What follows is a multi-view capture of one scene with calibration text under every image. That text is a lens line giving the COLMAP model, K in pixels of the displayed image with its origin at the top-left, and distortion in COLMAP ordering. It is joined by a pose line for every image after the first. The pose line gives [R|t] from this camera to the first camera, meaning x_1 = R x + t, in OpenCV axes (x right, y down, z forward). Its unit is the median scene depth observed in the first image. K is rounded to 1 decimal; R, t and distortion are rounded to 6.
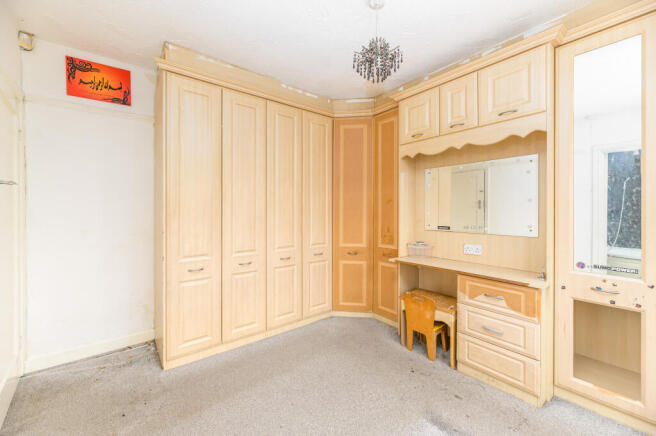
lens RADIAL K [[260.3, 0, 328.2], [0, 260.3, 210.4], [0, 0, 1]] dist [-0.003176, -0.000533]
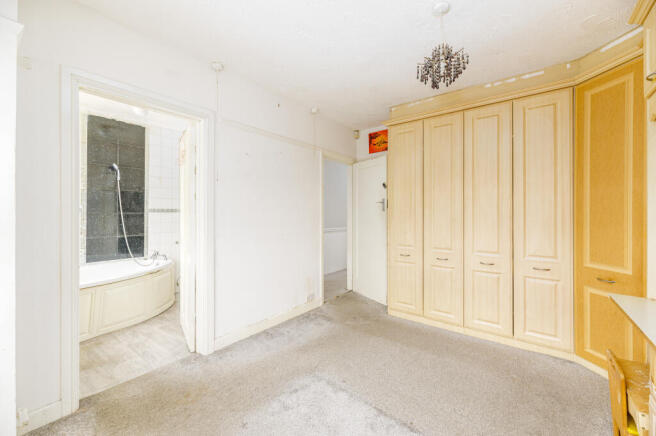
lens RADIAL K [[260.3, 0, 327.4], [0, 260.3, 214.6], [0, 0, 1]] dist [-0.003176, -0.000533]
pose [[0.240045, 0.001120, -0.970761, 0.624713], [-0.007332, 0.999973, -0.000660, 0.006611], [0.970734, 0.007276, 0.240047, 0.187511]]
